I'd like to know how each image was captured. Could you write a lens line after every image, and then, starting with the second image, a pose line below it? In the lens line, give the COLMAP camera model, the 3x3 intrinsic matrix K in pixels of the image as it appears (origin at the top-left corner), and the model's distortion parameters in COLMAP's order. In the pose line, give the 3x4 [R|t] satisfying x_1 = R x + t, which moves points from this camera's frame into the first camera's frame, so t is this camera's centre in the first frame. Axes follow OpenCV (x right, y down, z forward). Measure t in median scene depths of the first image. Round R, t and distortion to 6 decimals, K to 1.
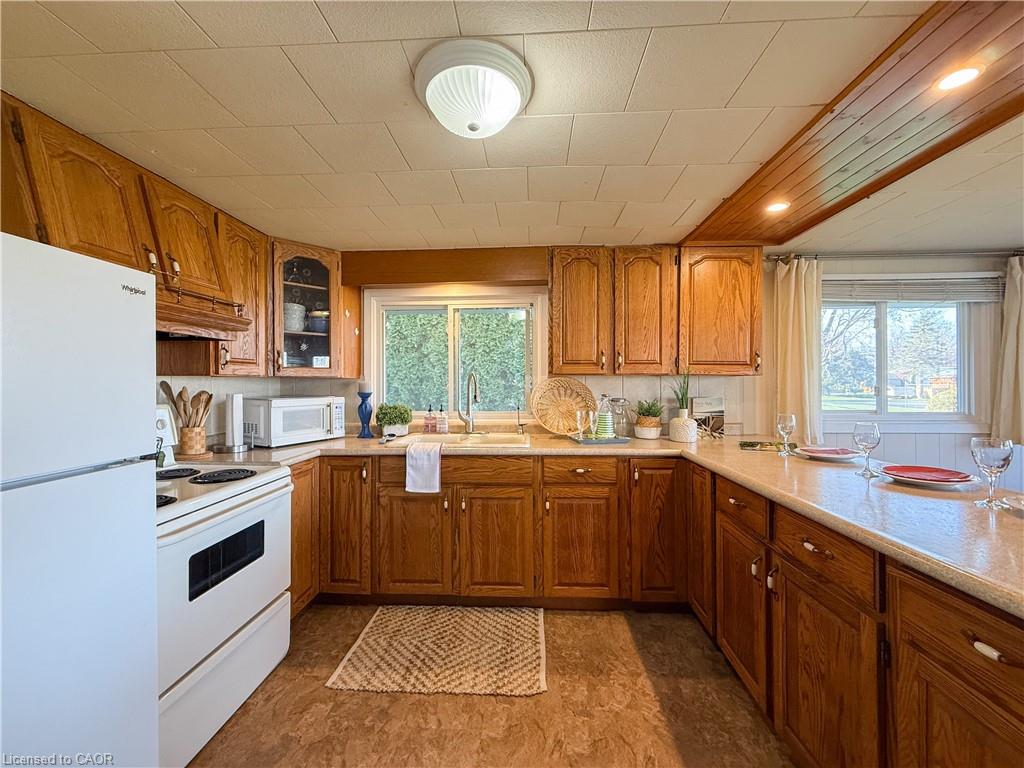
lens RADIAL K [[409.9, 0, 505.4], [0, 409.9, 382.0], [0, 0, 1]] dist [0.002380, -0.000478]
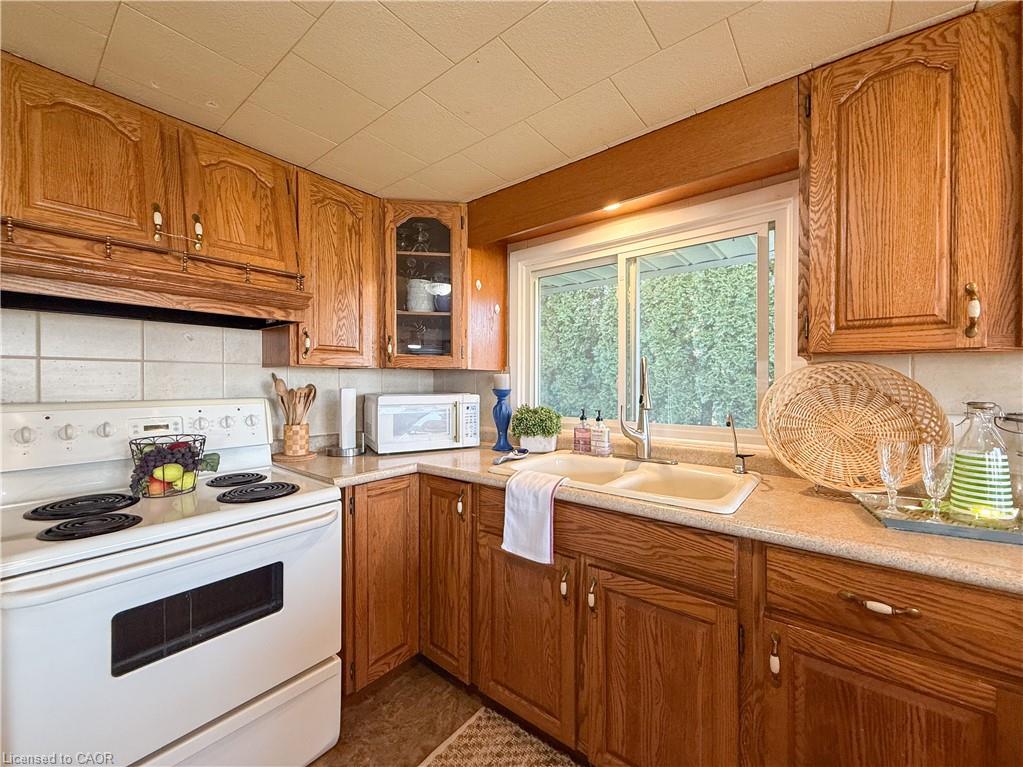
lens RADIAL K [[409.5, 0, 508.1], [0, 409.5, 382.5], [0, 0, 1]] dist [0.002380, -0.000478]
pose [[0.817437, 0.004376, -0.576001, 0.108024], [-0.001570, 0.999984, 0.005369, 0.010571], [0.576015, -0.003485, 0.817431, 0.450891]]
